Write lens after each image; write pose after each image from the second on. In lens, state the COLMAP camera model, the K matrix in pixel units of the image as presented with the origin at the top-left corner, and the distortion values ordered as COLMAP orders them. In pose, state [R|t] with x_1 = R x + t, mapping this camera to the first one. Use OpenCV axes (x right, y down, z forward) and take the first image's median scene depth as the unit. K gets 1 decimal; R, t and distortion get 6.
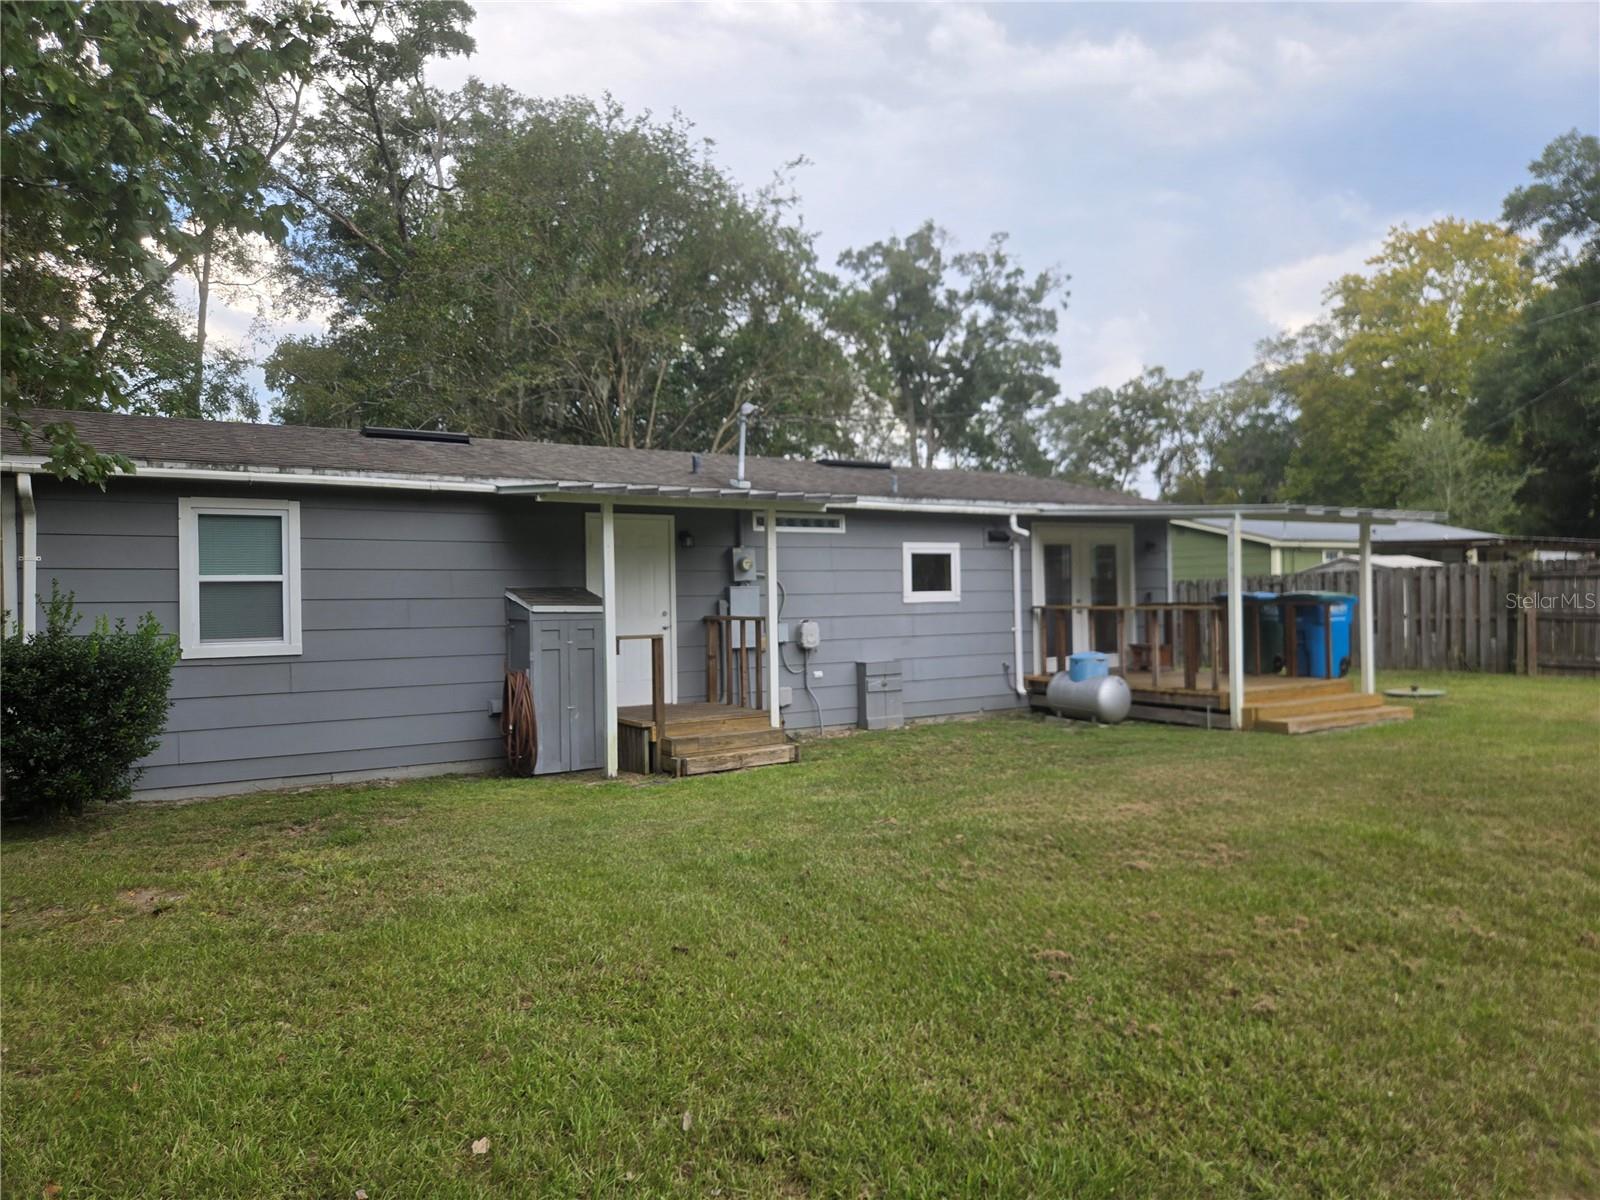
lens RADIAL K [[1072.4, 0, 792.3], [0, 1072.4, 592.9], [0, 0, 1]] dist [0.086052, -0.077244]
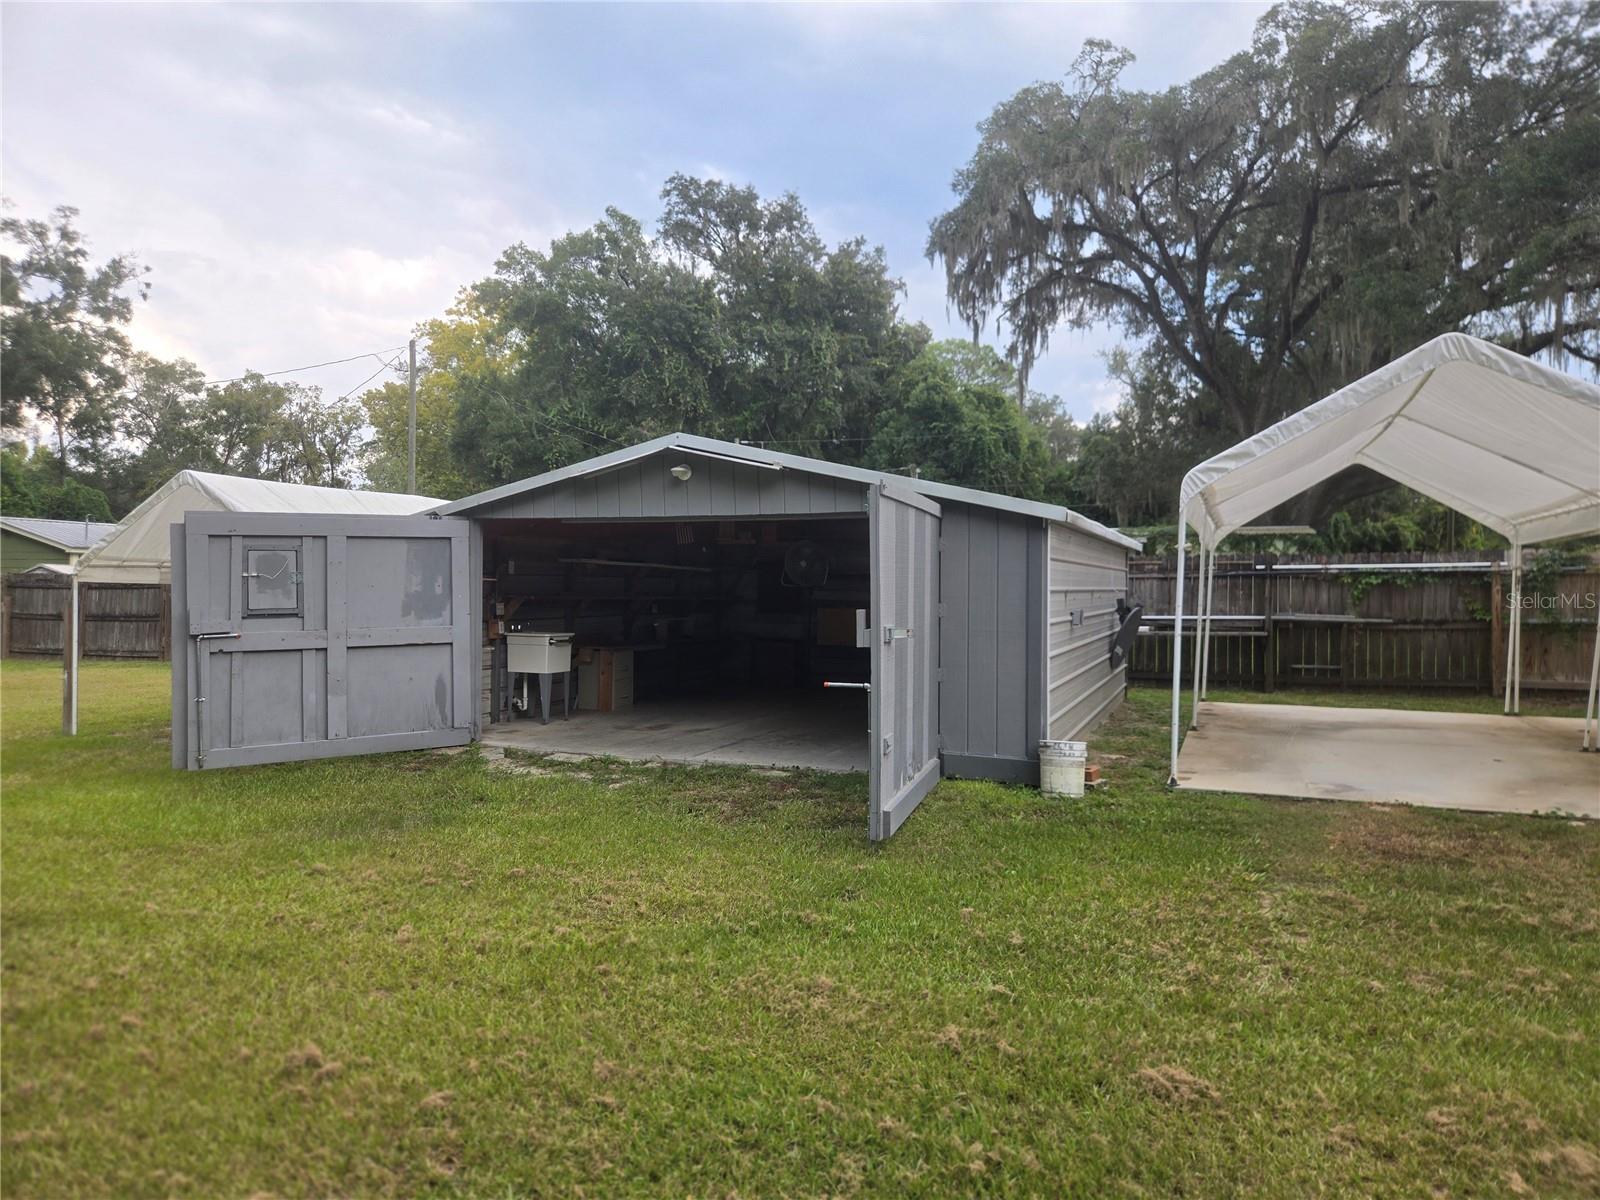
lens RADIAL K [[1072.4, 0, 792.3], [0, 1072.4, 592.9], [0, 0, 1]] dist [0.086052, -0.077244]
pose [[0.807852, 0.023636, 0.588912, 0.205355], [-0.024145, 0.999684, -0.007001, -0.005693], [-0.588891, -0.008564, 0.808167, -0.209723]]
